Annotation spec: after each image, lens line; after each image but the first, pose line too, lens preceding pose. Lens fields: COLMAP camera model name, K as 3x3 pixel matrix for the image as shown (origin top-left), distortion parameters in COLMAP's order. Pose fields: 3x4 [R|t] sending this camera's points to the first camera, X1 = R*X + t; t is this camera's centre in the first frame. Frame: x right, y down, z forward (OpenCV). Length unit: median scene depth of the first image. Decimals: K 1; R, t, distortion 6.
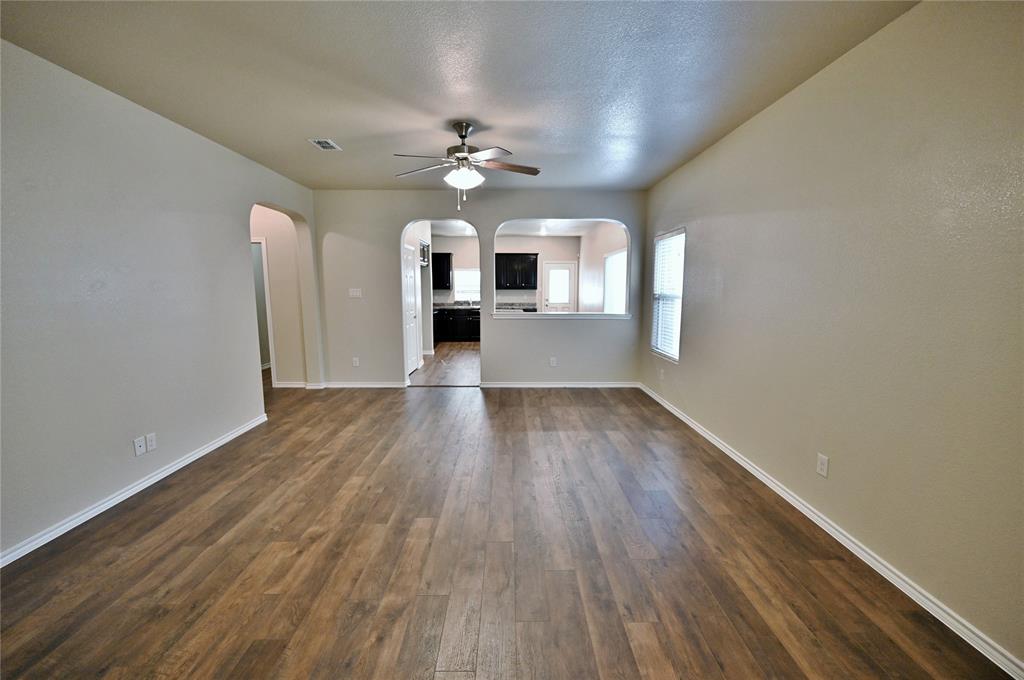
lens RADIAL K [[406.3, 0, 510.6], [0, 406.3, 340.8], [0, 0, 1]] dist [-0.000465, 0.001062]
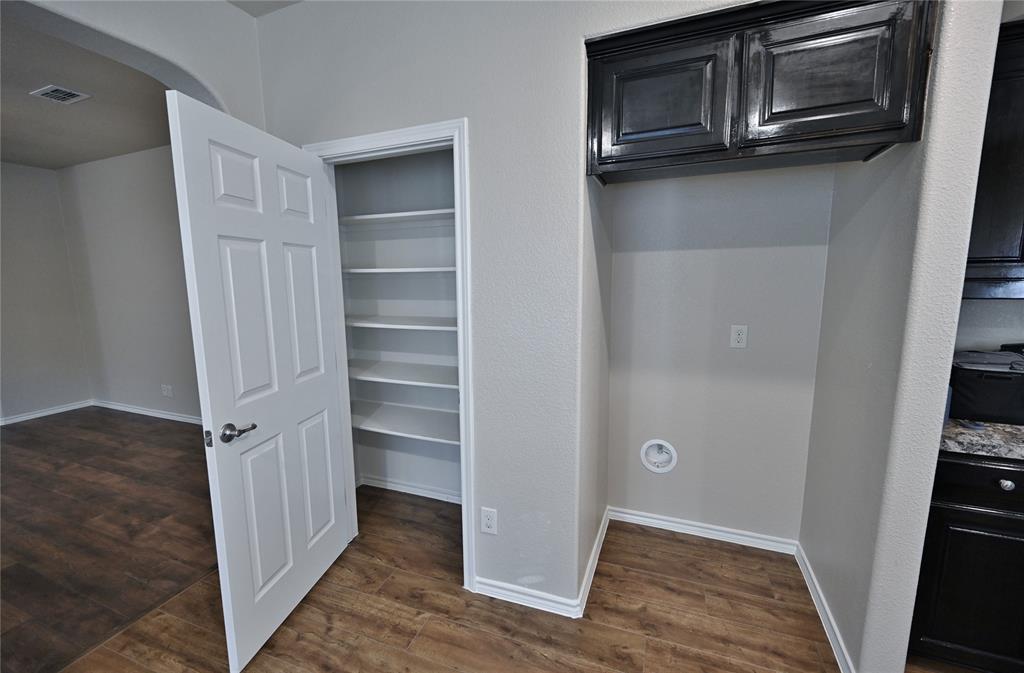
lens RADIAL K [[419.1, 0, 509.8], [0, 419.1, 335.5], [0, 0, 1]] dist [-0.002168, 0.000413]
pose [[-0.380930, 0.134615, -0.914752, -0.012391], [-0.109567, 0.975802, 0.189226, -0.267824], [0.918089, 0.172308, -0.356963, 1.953157]]
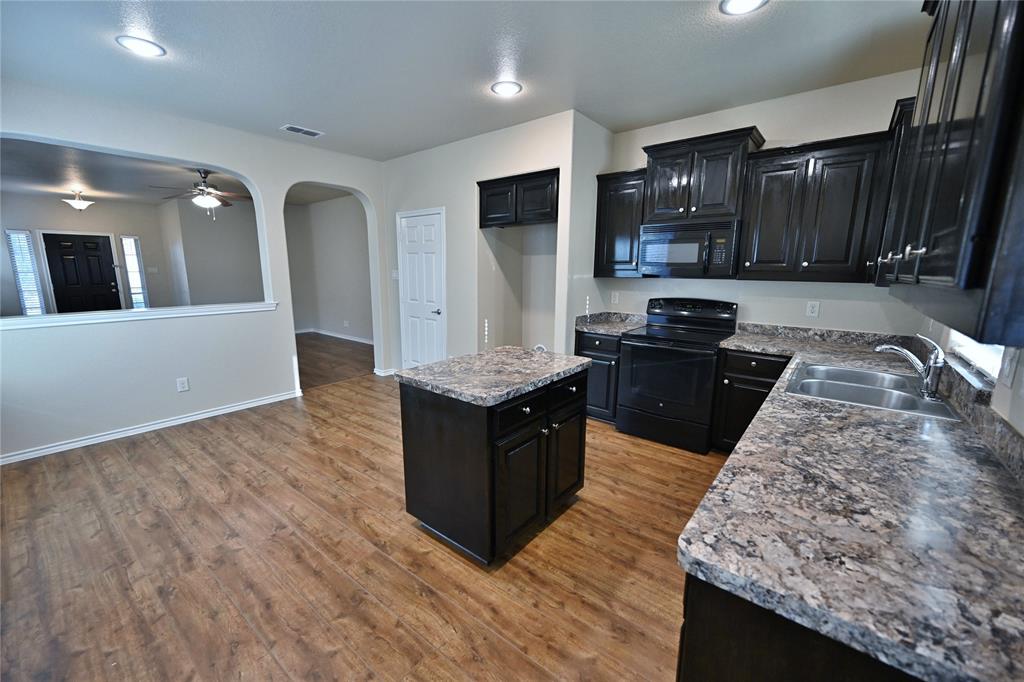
lens RADIAL K [[403.1, 0, 509.7], [0, 403.1, 342.2], [0, 0, 1]] dist [-0.000550, 0.000473]
pose [[-0.640248, 0.136293, -0.755980, 0.358524], [-0.108126, 0.958347, 0.264349, -0.351435], [0.760520, 0.250990, -0.598843, 2.613269]]
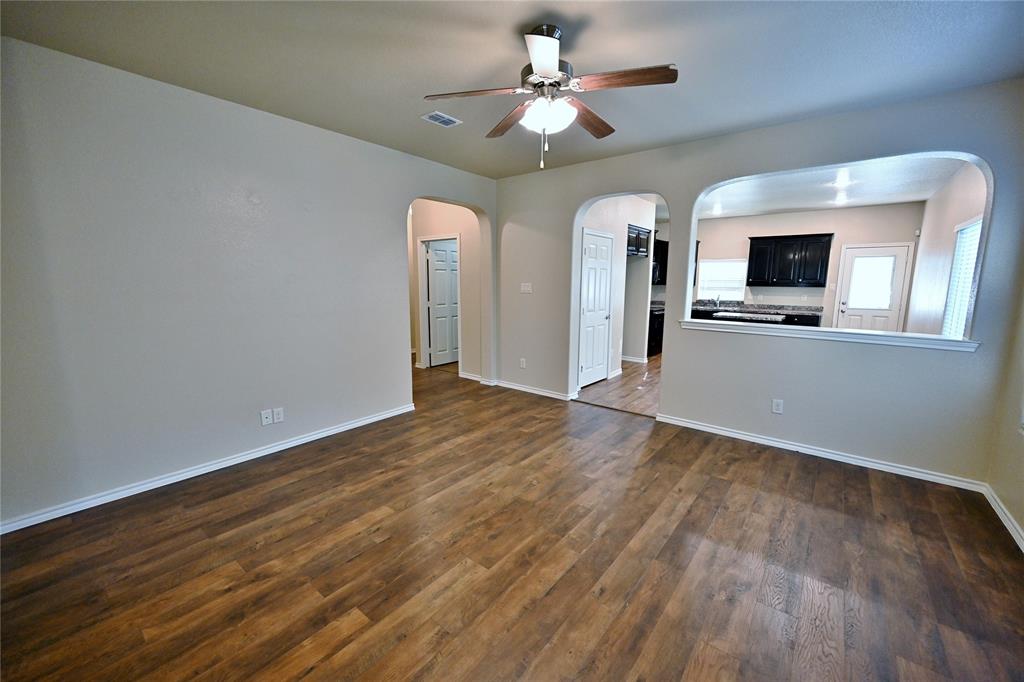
lens RADIAL K [[403.1, 0, 511.8], [0, 403.1, 342.2], [0, 0, 1]] dist [-0.000550, 0.000473]
pose [[0.774148, 0.101886, -0.624751, 0.238118], [-0.090589, 0.994635, 0.049957, -0.055319], [0.626489, 0.017921, 0.779224, 0.392143]]
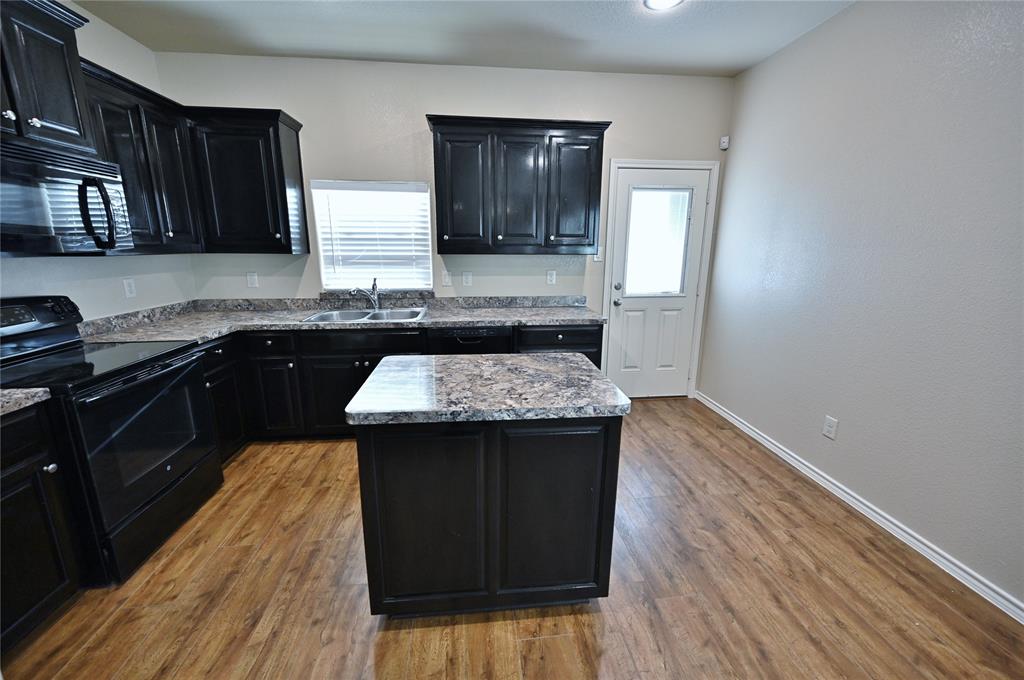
lens RADIAL K [[406.3, 0, 512.6], [0, 406.3, 338.8], [0, 0, 1]] dist [-0.000465, 0.001062]
pose [[0.995931, -0.015641, 0.088748, -0.063881], [0.007077, 0.995356, 0.096002, -0.248107], [-0.089837, -0.094983, 0.991417, 1.869988]]
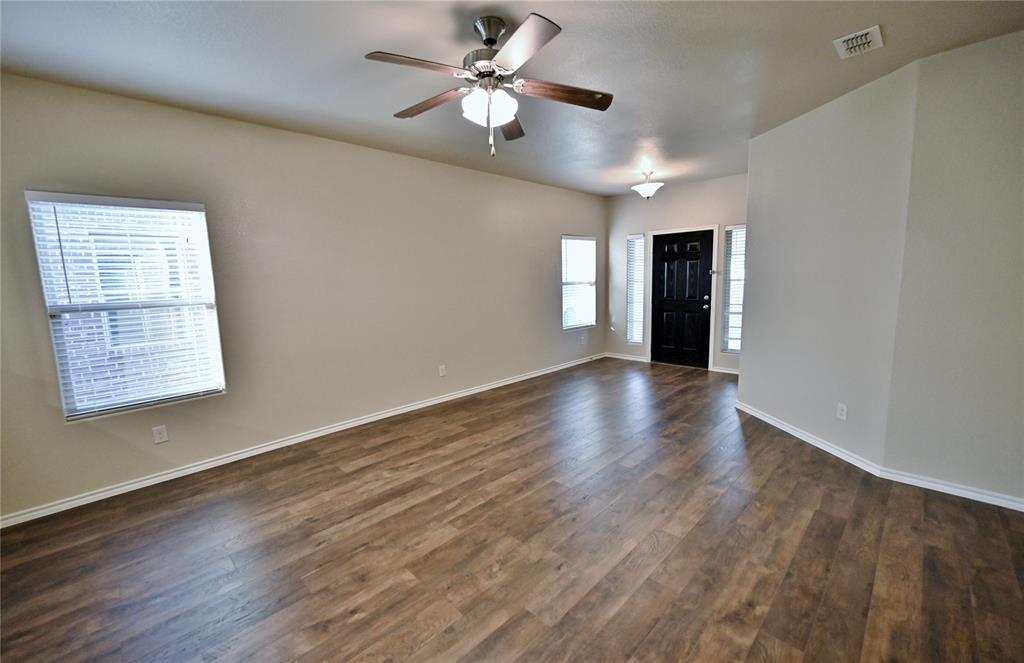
lens RADIAL K [[409.3, 0, 510.3], [0, 409.3, 332.7], [0, 0, 1]] dist [0.001472, -0.000475]
pose [[-0.699500, -0.078493, 0.710309, -0.518250], [0.123257, 0.965803, 0.228107, -0.172382], [-0.703923, 0.247112, -0.665904, 1.251537]]
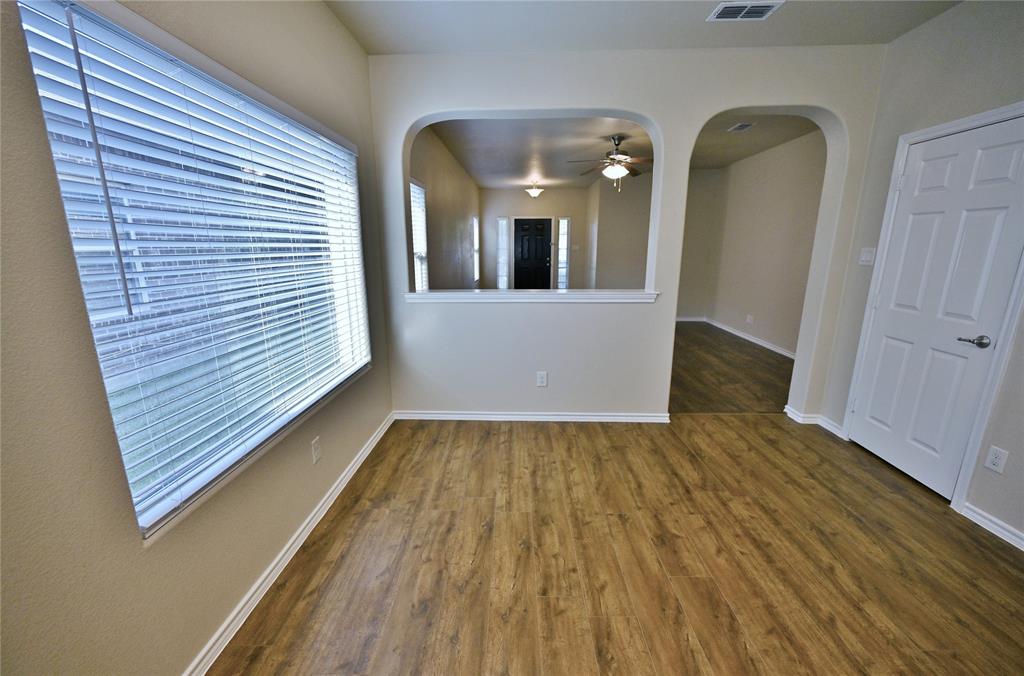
lens RADIAL K [[406.3, 0, 510.3], [0, 406.3, 335.3], [0, 0, 1]] dist [-0.000465, 0.001062]
pose [[-0.999154, -0.007907, 0.040368, 0.183178], [0.006626, 0.937601, 0.347650, -0.299463], [-0.040598, 0.347623, -0.936755, 2.248109]]
